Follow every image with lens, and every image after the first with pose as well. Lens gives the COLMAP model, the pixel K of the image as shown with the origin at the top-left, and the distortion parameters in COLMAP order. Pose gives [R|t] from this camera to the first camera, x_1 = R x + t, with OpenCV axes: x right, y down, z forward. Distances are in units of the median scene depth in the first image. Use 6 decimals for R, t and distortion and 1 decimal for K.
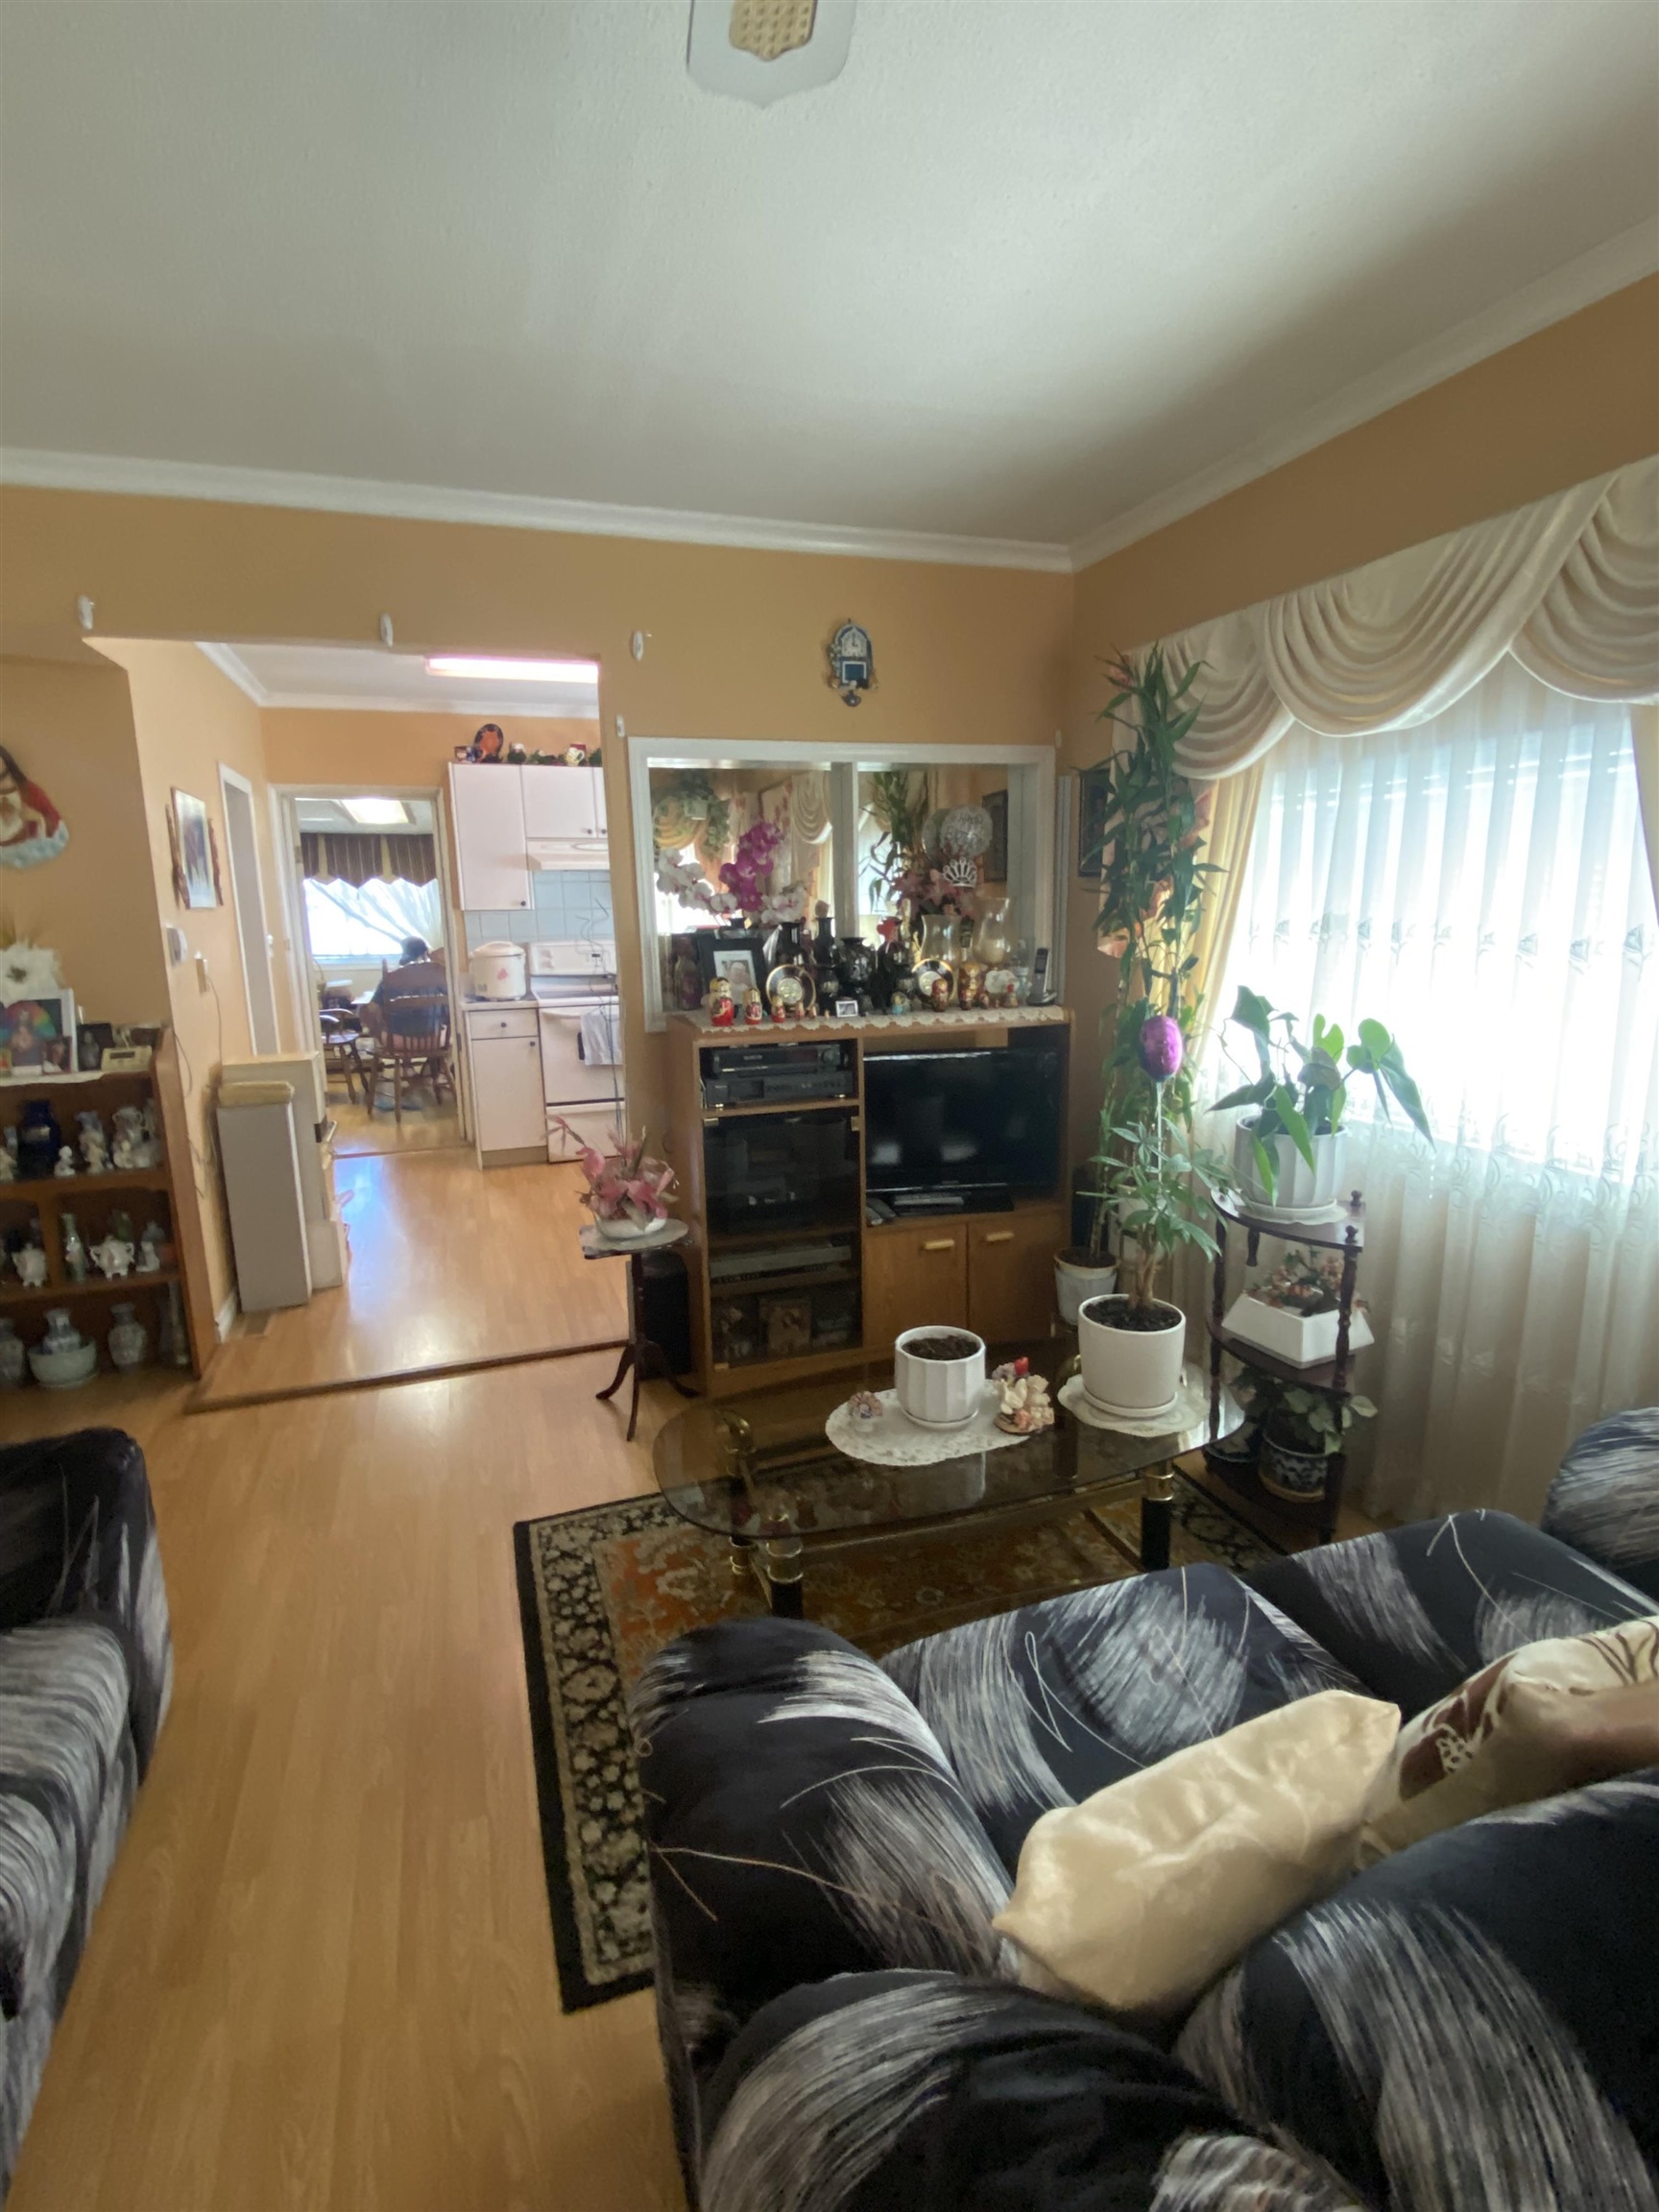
lens RADIAL K [[1058.3, 0, 825.6], [0, 1058.3, 1141.7], [0, 0, 1]] dist [0.001648, -0.008408]
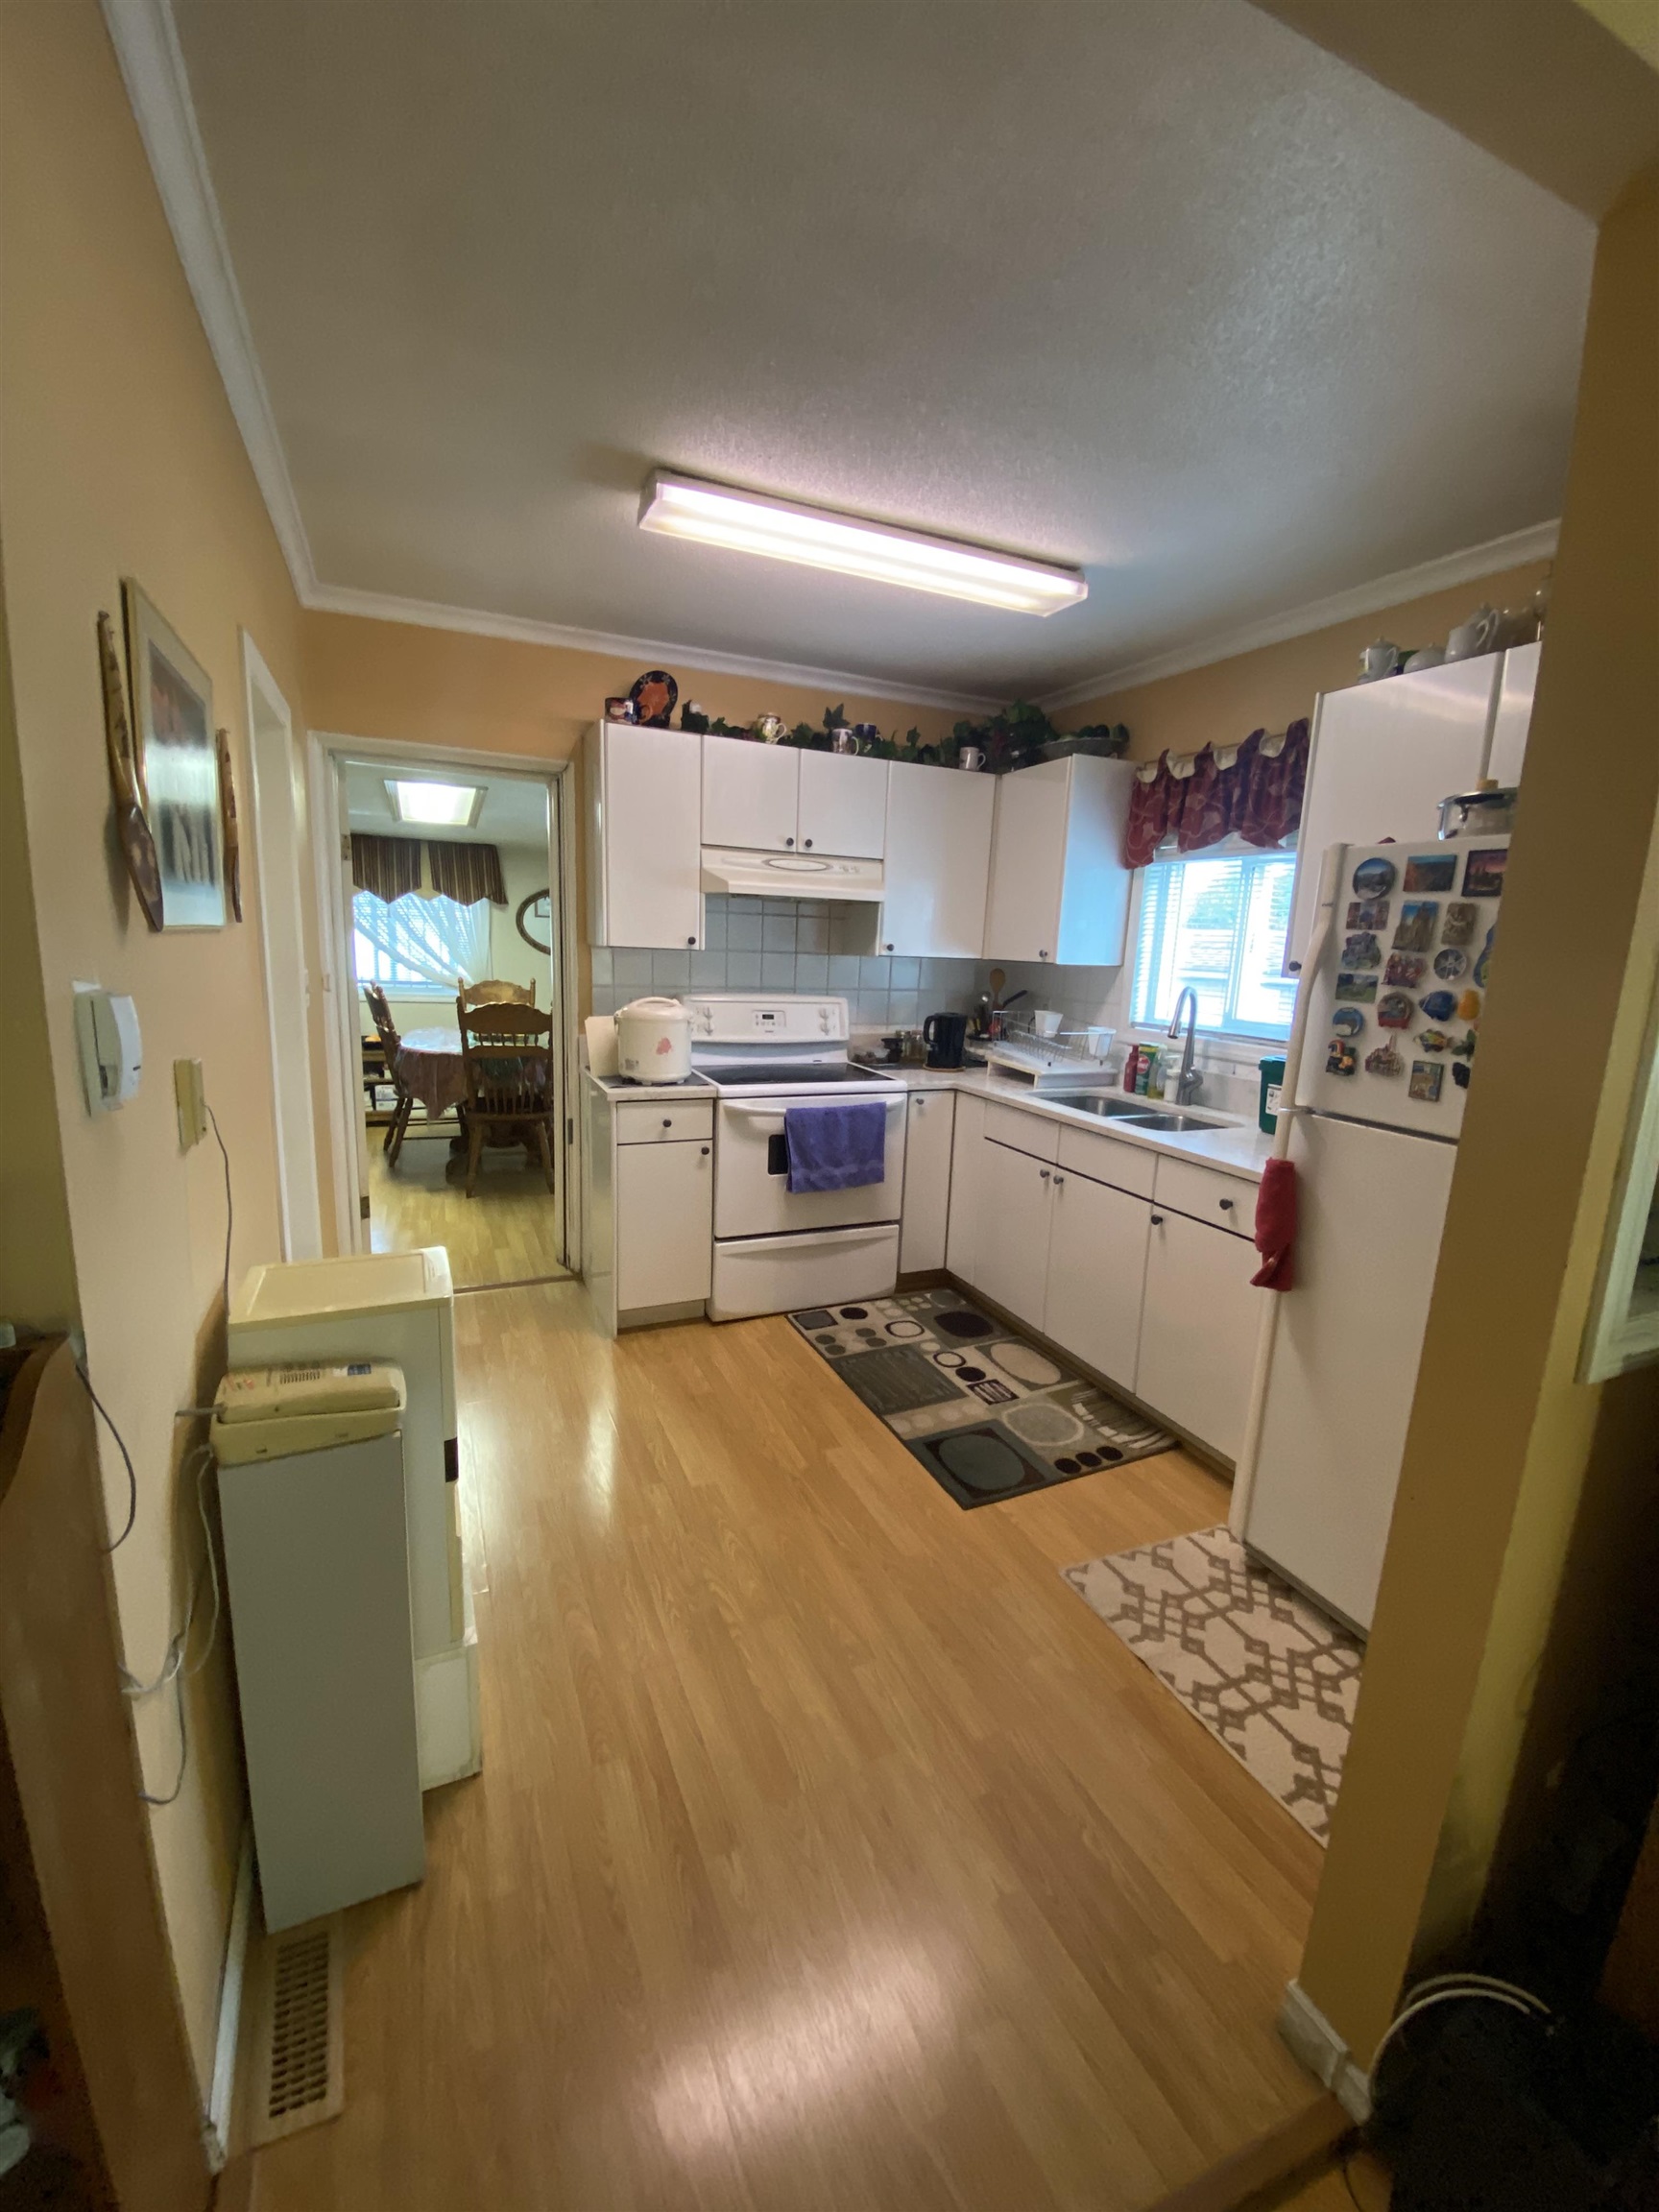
lens RADIAL K [[916.6, 0, 824.2], [0, 916.6, 1144.8], [0, 0, 1]] dist [-0.004464, -0.000453]
pose [[0.996106, 0.038564, 0.079286, -0.245668], [-0.038141, 0.999249, -0.006839, -0.095066], [-0.079491, 0.003789, 0.996828, 0.415511]]
